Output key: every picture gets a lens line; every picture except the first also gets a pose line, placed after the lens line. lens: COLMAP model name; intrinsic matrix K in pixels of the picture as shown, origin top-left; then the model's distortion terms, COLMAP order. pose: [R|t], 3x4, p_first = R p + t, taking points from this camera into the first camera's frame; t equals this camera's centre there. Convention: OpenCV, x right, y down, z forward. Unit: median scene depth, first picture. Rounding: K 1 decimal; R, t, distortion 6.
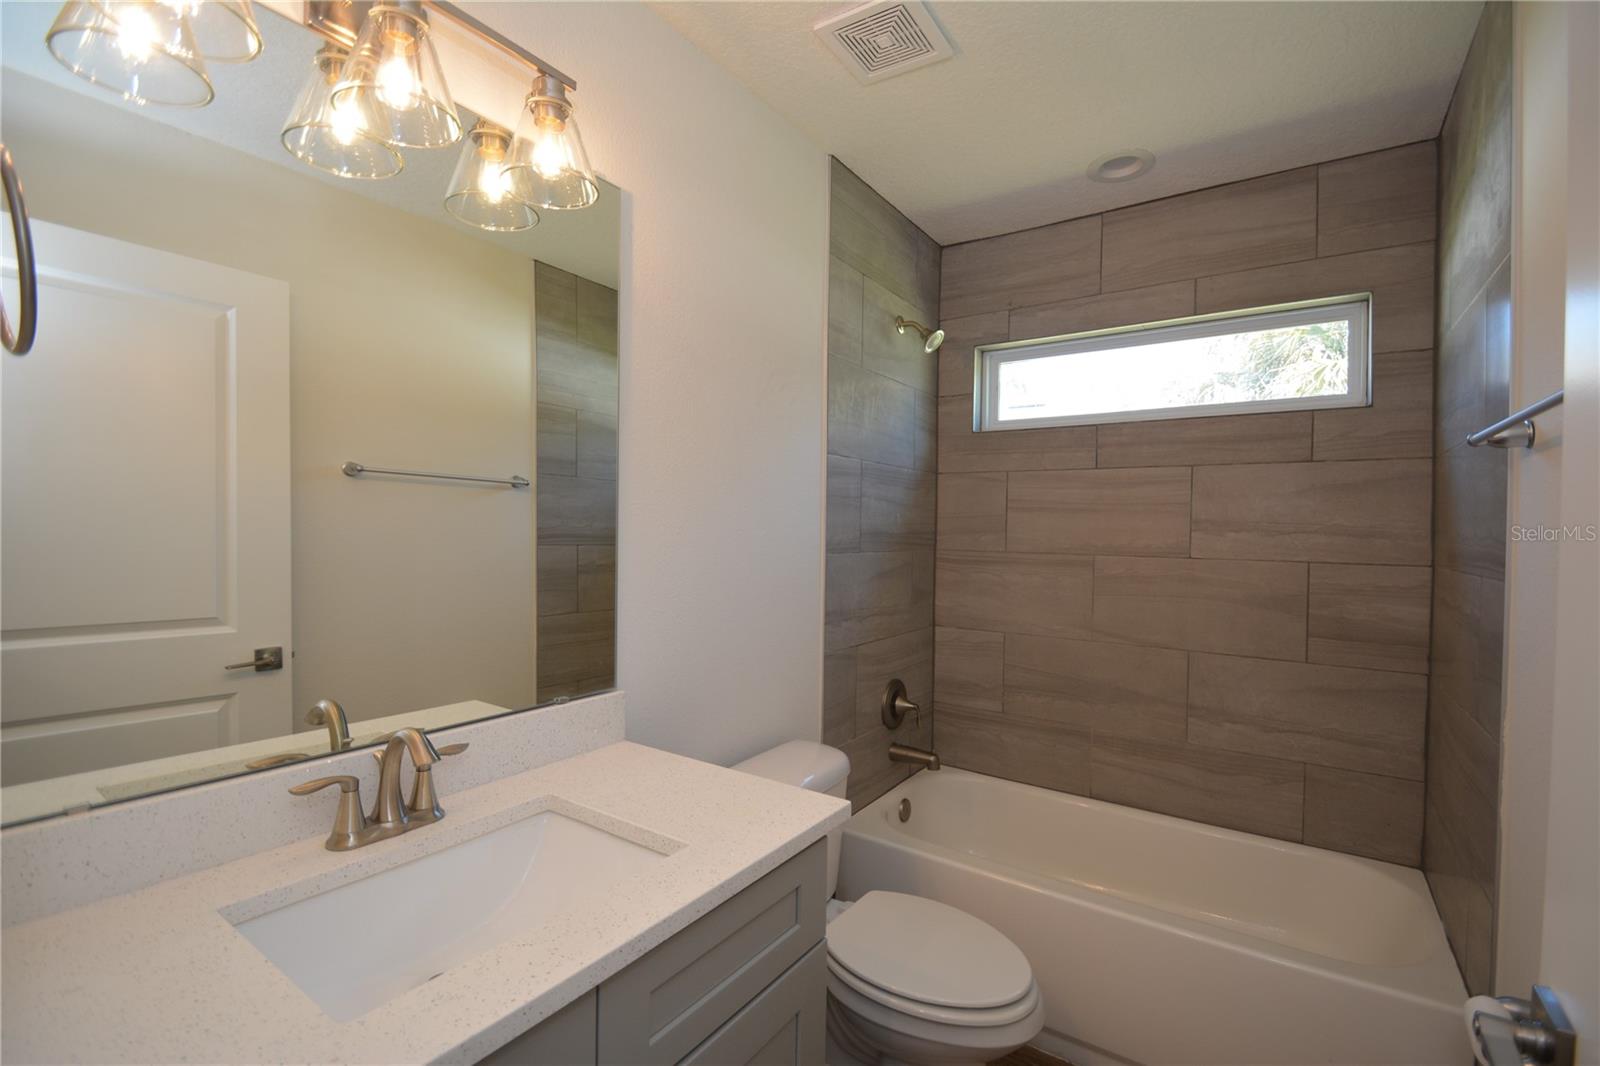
lens RADIAL K [[701.9, 0, 803.4], [0, 701.9, 535.7], [0, 0, 1]] dist [0.016280, -0.016218]
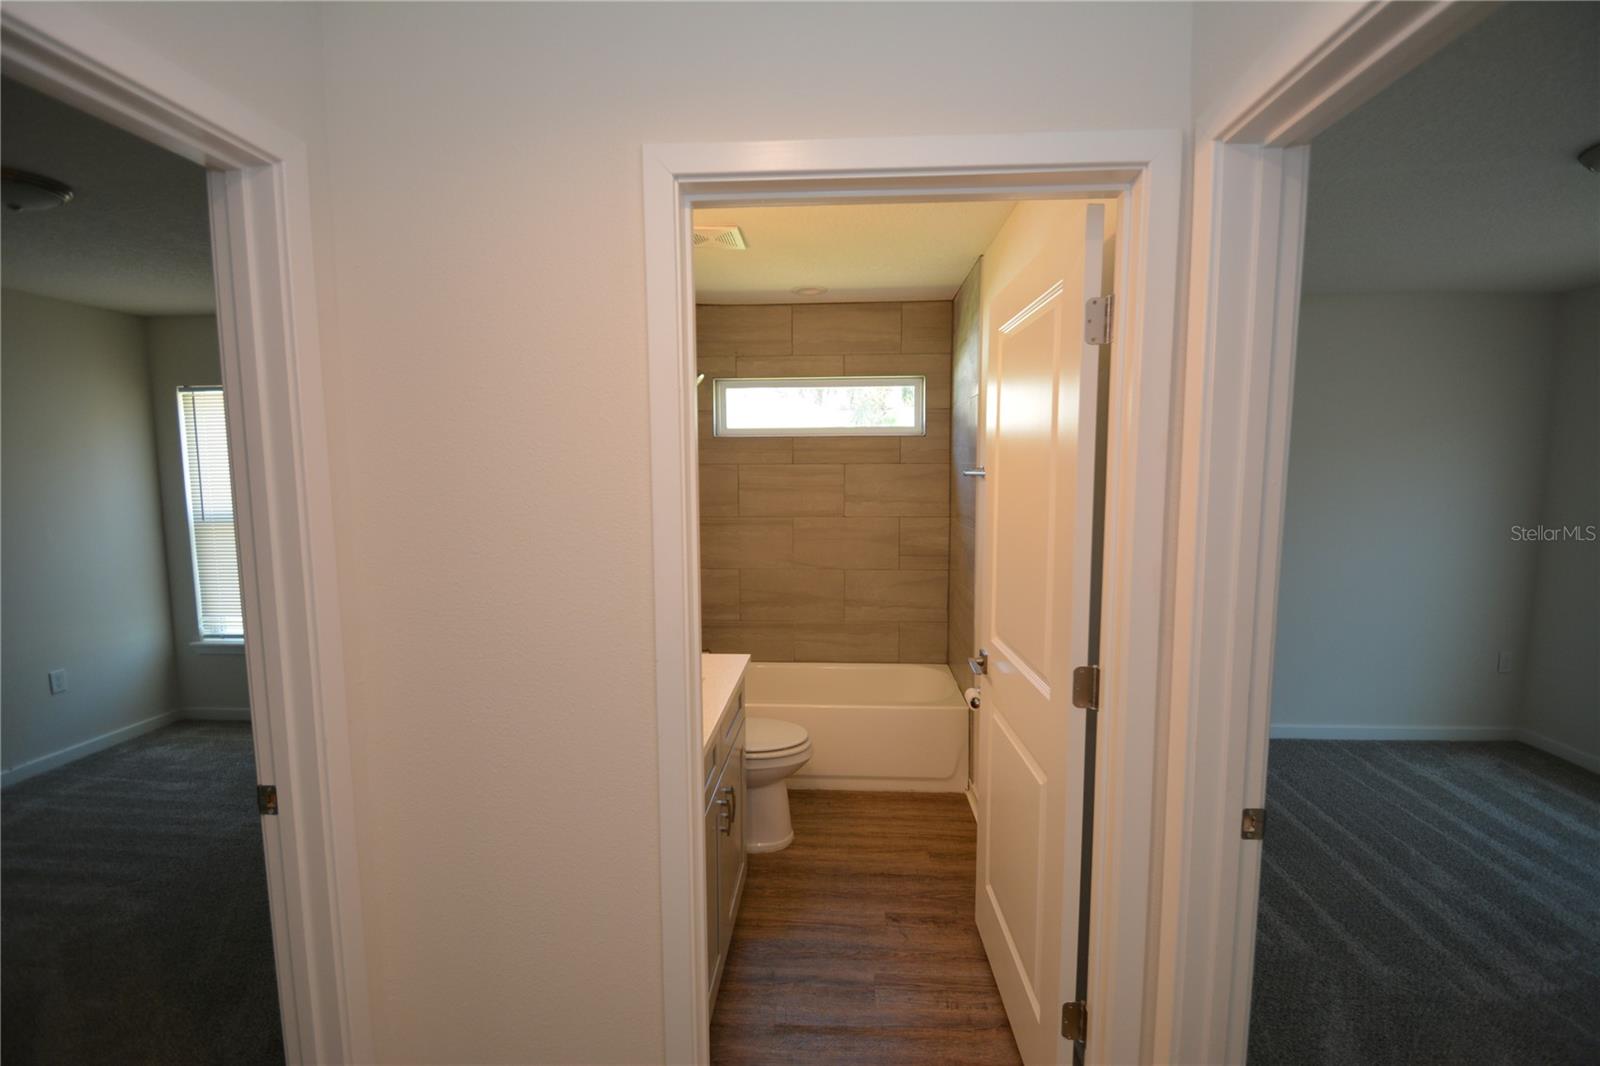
lens RADIAL K [[701.9, 0, 803.4], [0, 701.9, 535.7], [0, 0, 1]] dist [0.016280, -0.016218]
pose [[0.857797, -0.068793, 0.509365, -0.472958], [0.024162, 0.995304, 0.093732, -0.096034], [-0.513421, -0.068096, 0.855431, -0.488508]]
